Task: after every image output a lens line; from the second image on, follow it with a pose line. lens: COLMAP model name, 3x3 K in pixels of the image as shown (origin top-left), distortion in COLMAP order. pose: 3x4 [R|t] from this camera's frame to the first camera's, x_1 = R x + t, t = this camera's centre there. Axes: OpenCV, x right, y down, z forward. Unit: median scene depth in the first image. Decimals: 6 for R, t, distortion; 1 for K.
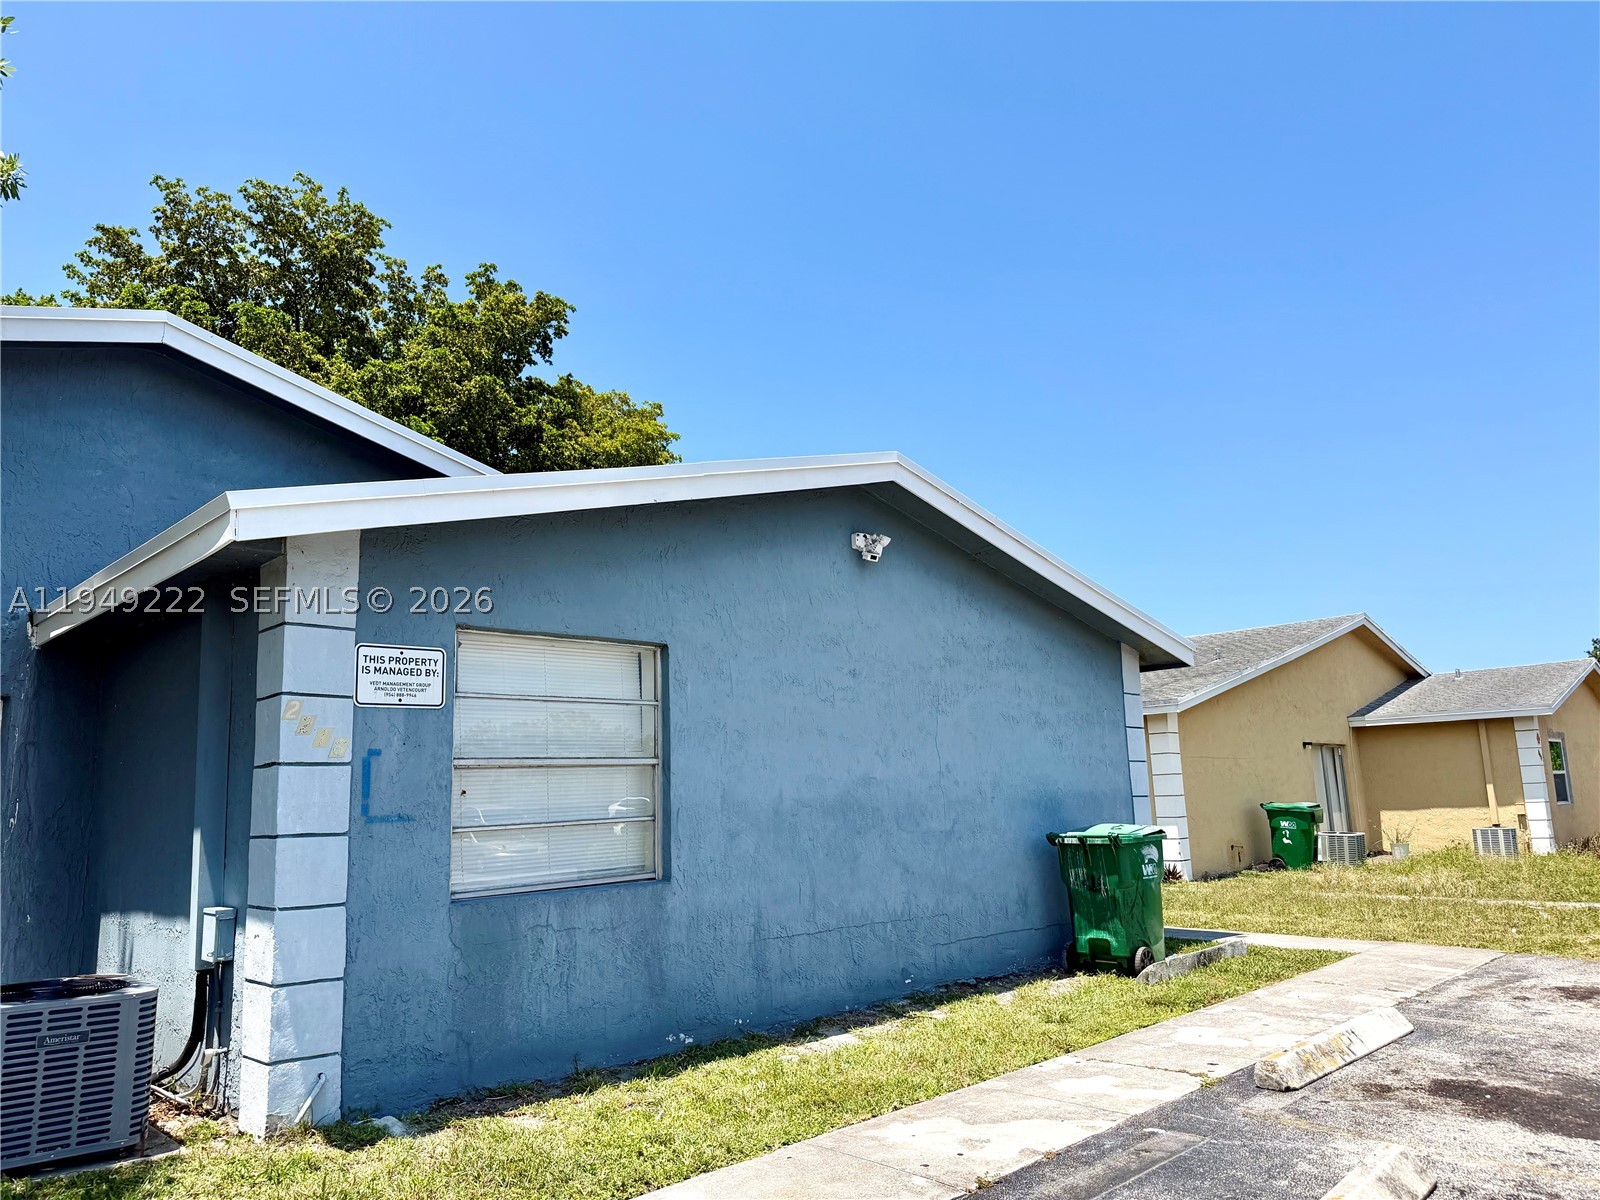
lens RADIAL K [[1125.4, 0, 816.0], [0, 1125.4, 593.0], [0, 0, 1]] dist [0.033283, -0.033930]
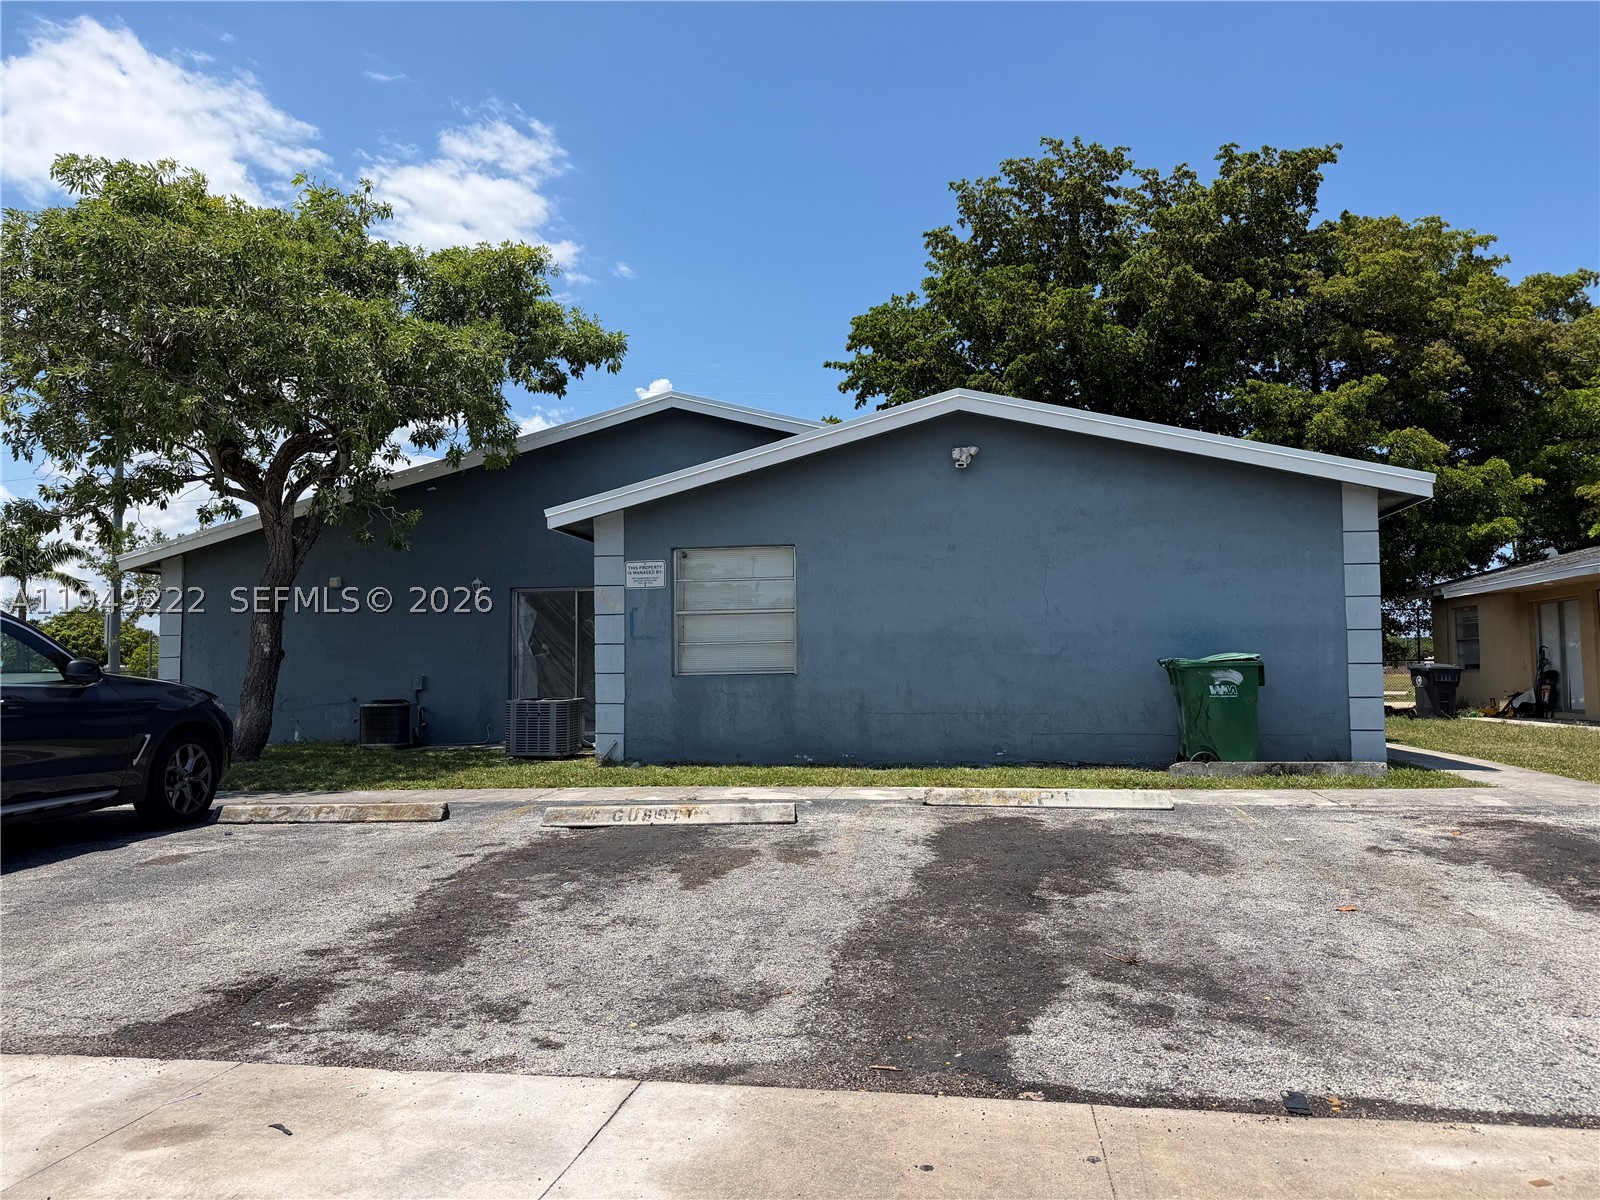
lens RADIAL K [[1145.6, 0, 786.6], [0, 1145.6, 612.2], [0, 0, 1]] dist [0.009025, -0.060540]
pose [[0.565831, -0.015865, -0.824368, 1.174647], [0.142377, 0.986676, 0.078737, 0.007297], [0.812135, -0.161923, 0.560551, -0.025062]]
